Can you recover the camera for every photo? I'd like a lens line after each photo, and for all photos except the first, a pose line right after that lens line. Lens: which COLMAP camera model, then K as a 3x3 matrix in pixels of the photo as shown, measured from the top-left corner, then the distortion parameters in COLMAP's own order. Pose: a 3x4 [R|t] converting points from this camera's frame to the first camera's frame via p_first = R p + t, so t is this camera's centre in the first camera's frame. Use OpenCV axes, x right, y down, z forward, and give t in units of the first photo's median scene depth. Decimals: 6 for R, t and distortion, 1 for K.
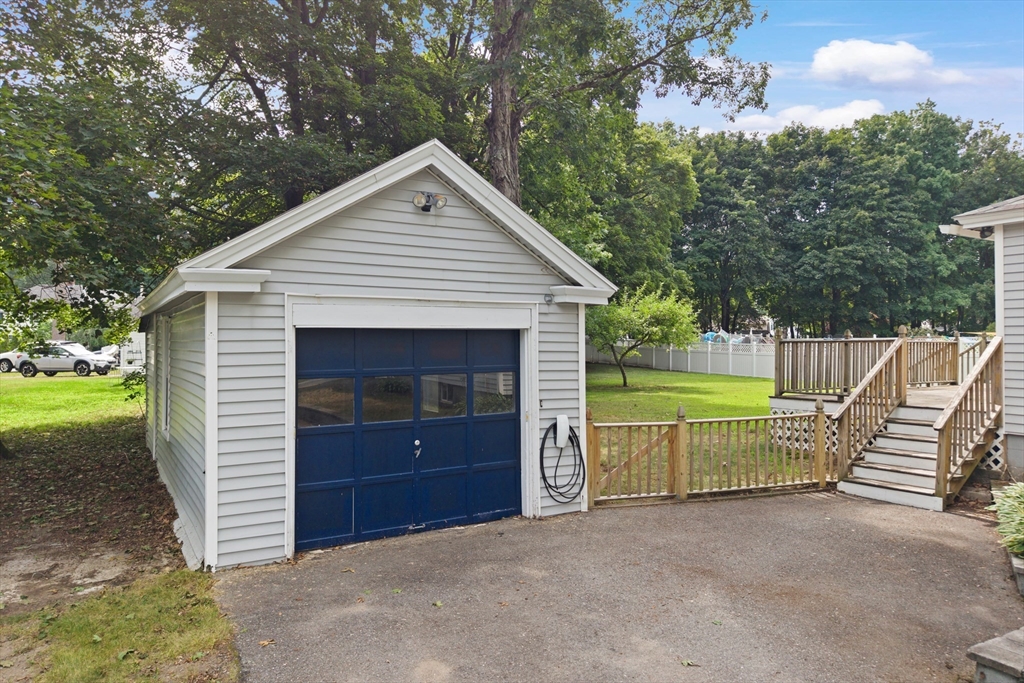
lens RADIAL K [[689.1, 0, 508.6], [0, 689.1, 340.2], [0, 0, 1]] dist [0.009394, -0.024221]
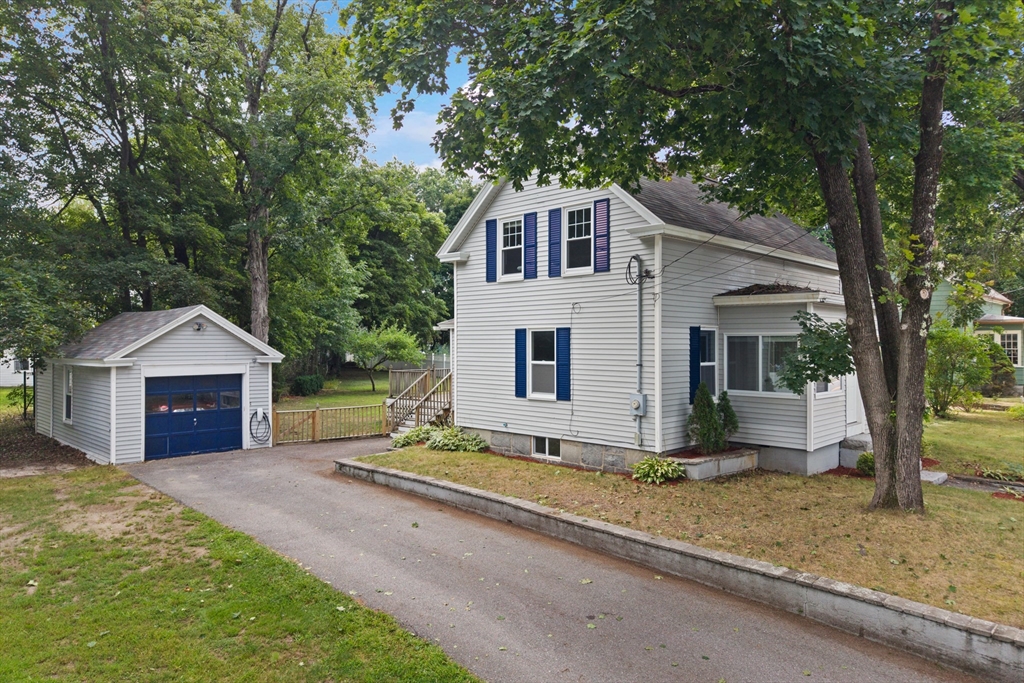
lens RADIAL K [[689.1, 0, 520.1], [0, 689.1, 342.2], [0, 0, 1]] dist [0.009394, -0.024221]
pose [[0.965909, 0.002361, 0.258872, 0.336969], [-0.003059, 0.999993, 0.002293, -0.135416], [-0.258864, -0.003007, 0.965909, -1.628789]]
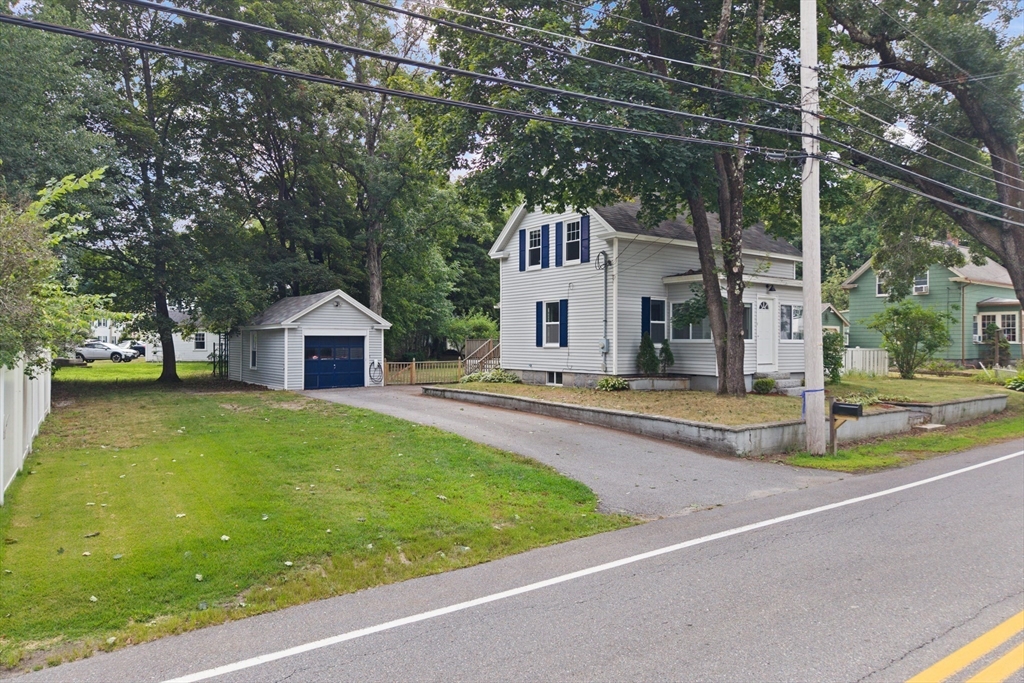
lens RADIAL K [[689.1, 0, 521.9], [0, 689.1, 345.0], [0, 0, 1]] dist [0.009394, -0.024221]
pose [[0.993809, 0.002282, 0.111080, 0.443845], [-0.002964, 0.999978, 0.005972, 0.008094], [-0.111064, -0.006264, 0.993794, -2.735355]]
